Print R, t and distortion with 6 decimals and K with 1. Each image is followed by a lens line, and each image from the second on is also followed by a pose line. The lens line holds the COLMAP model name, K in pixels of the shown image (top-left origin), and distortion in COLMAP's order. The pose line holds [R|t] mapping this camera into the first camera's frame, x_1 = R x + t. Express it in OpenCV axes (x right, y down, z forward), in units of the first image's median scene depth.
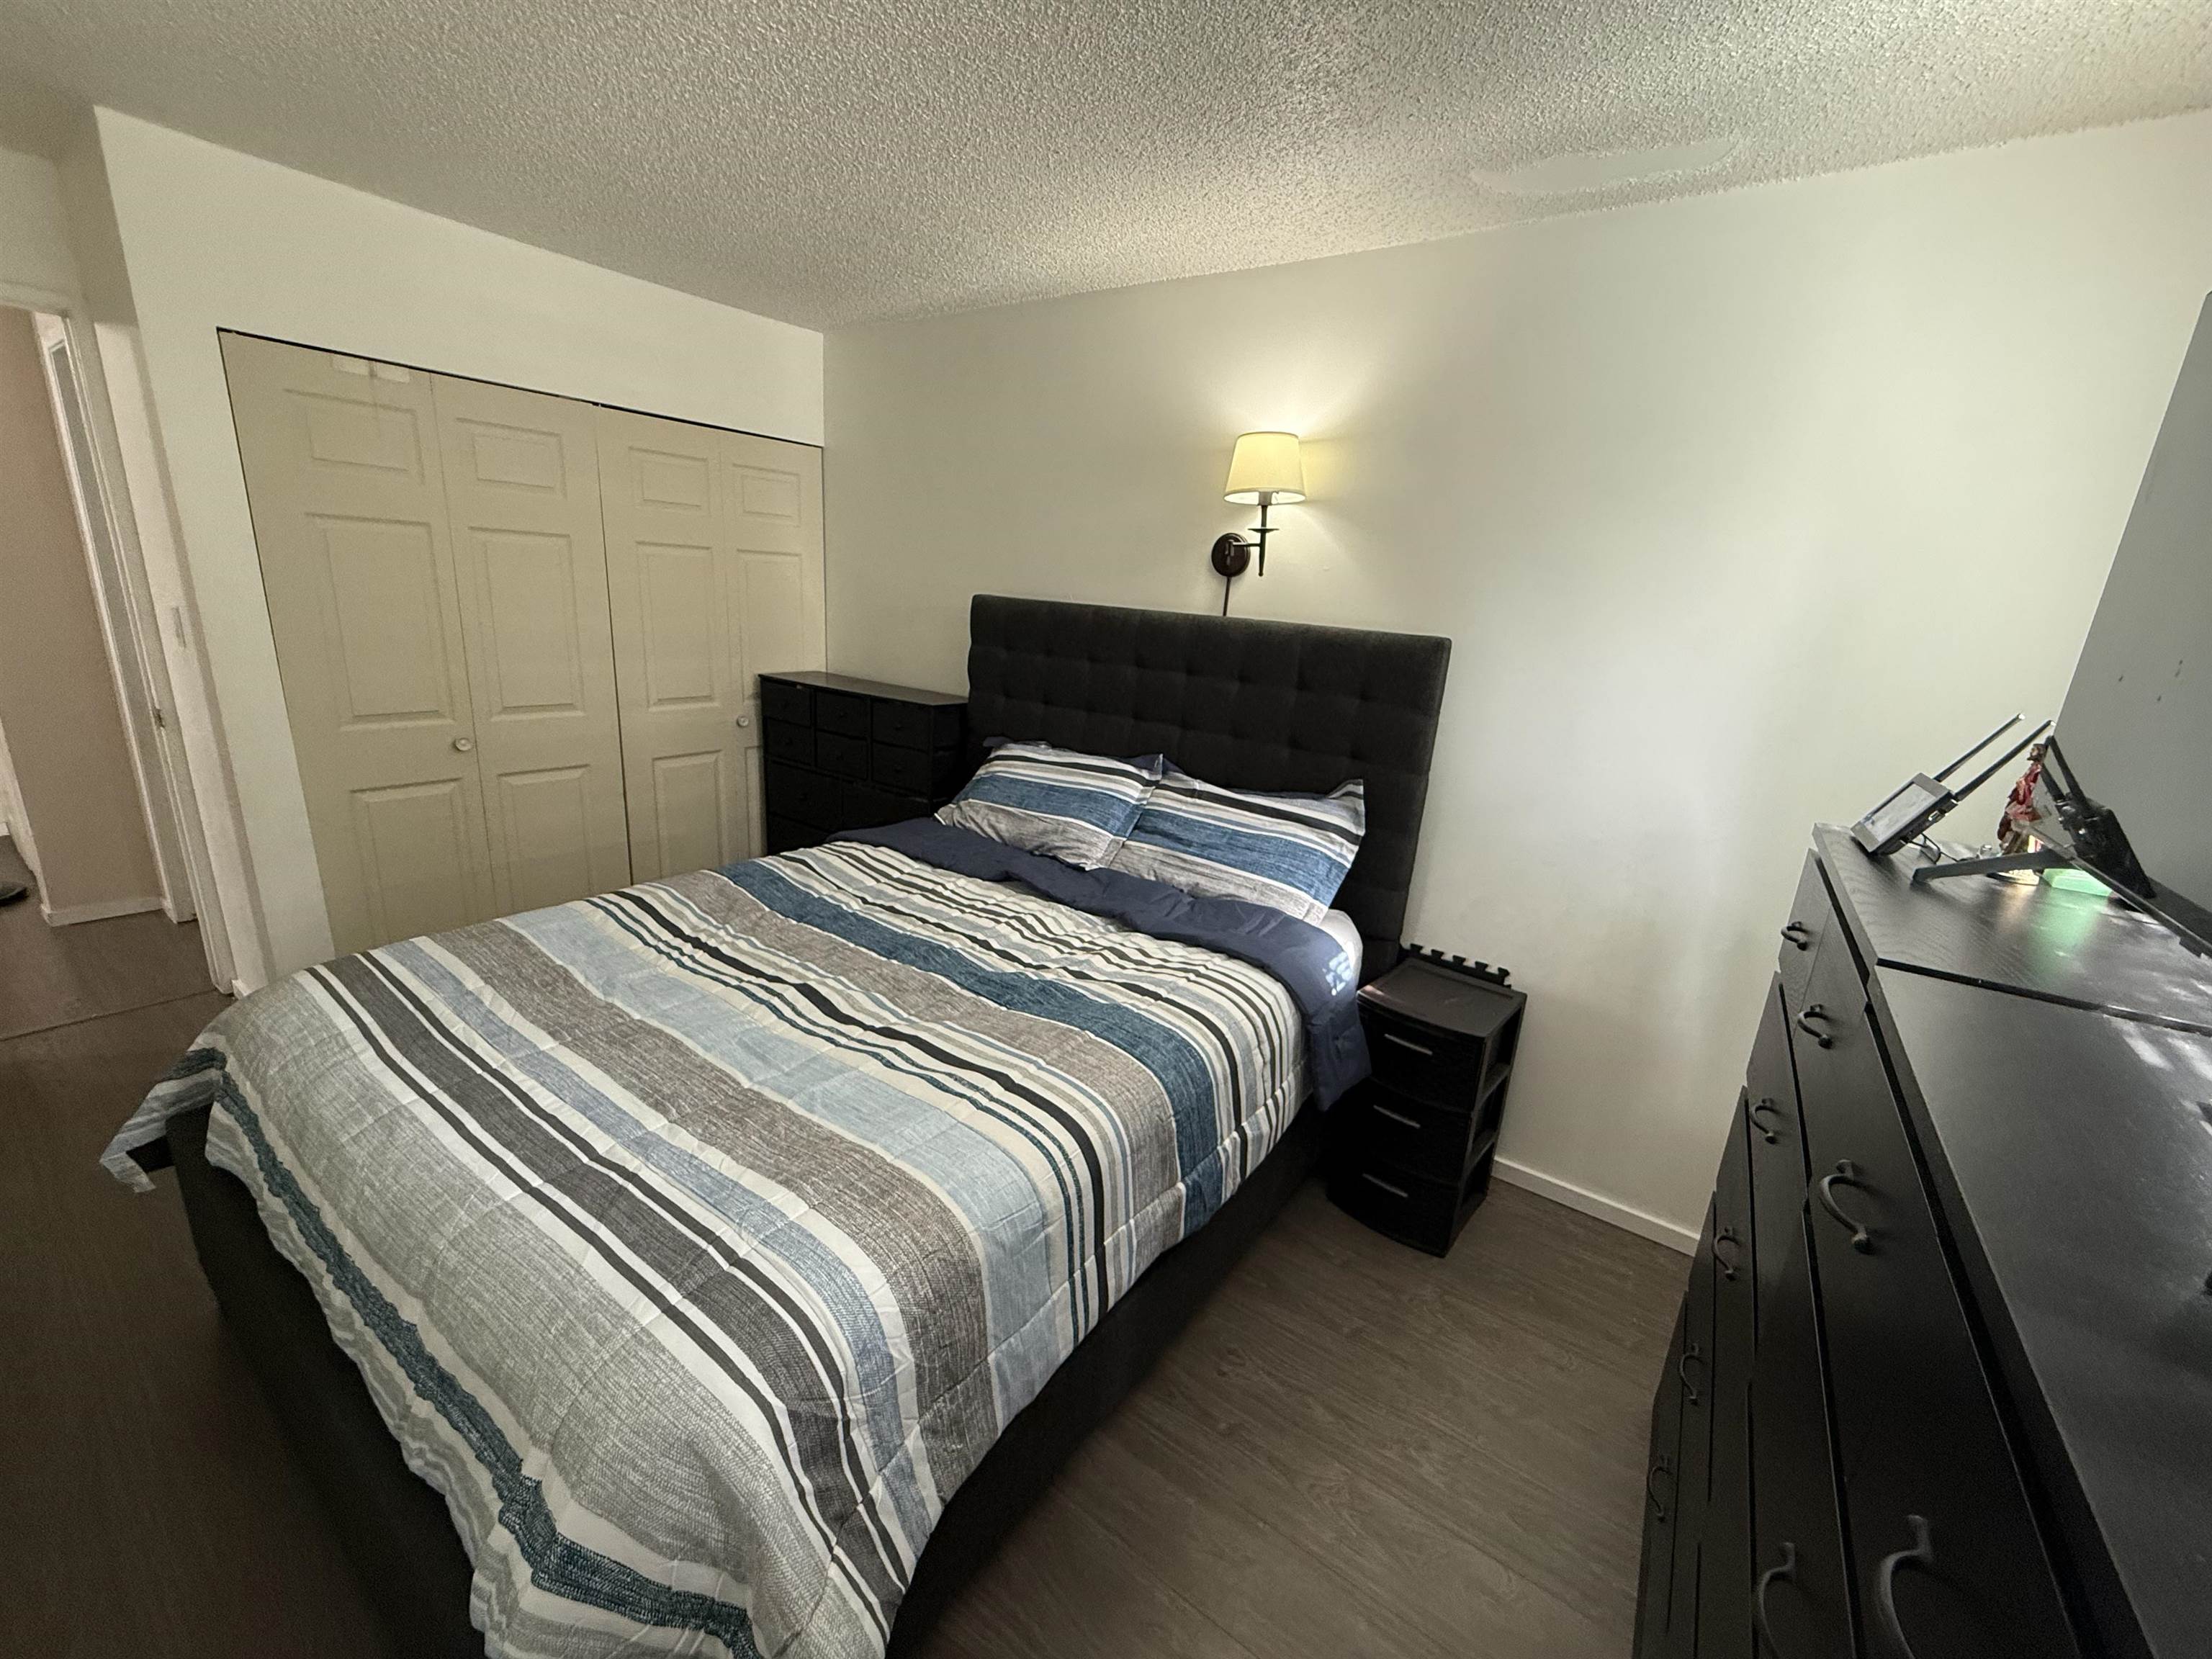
lens RADIAL K [[890.0, 0, 1106.0], [0, 890.0, 829.5], [0, 0, 1]] dist [-0.000319, 0.000462]
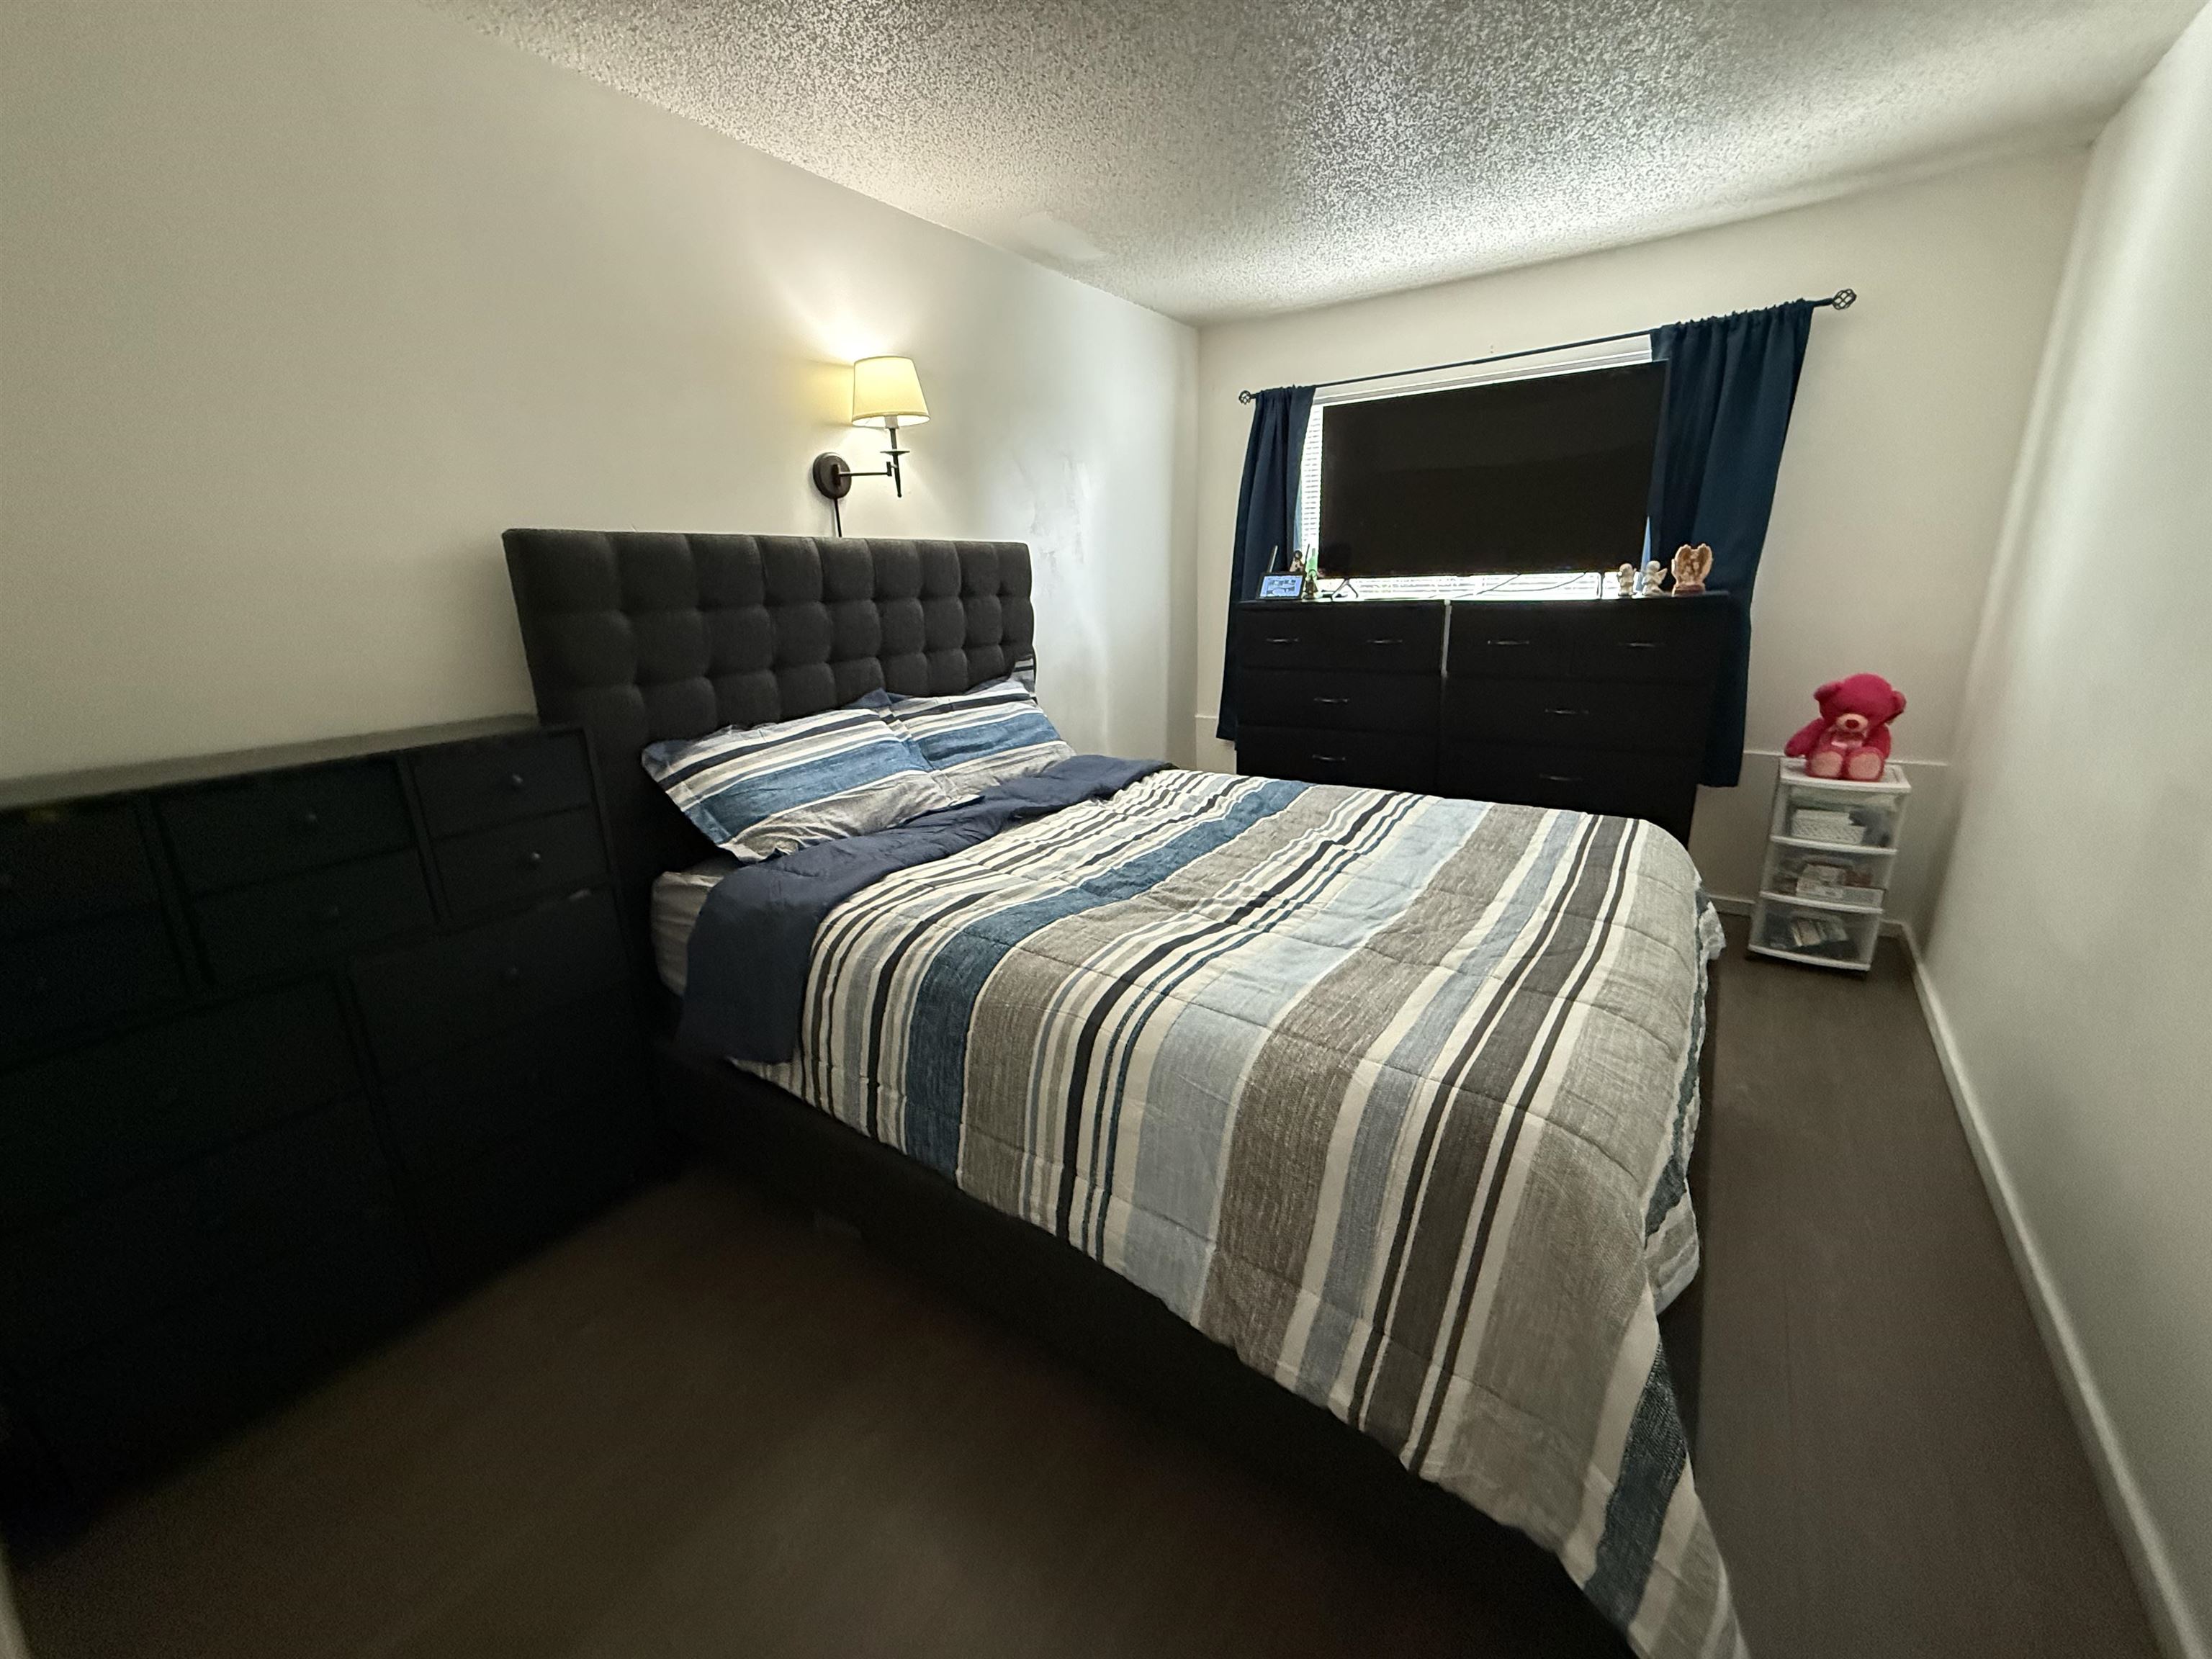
lens RADIAL K [[890.0, 0, 1106.0], [0, 890.0, 829.5], [0, 0, 1]] dist [-0.000319, 0.000462]
pose [[-0.037914, -0.333382, 0.942029, -0.996496], [0.286420, 0.899528, 0.329868, -0.215644], [-0.957354, 0.282322, 0.061383, 0.841511]]
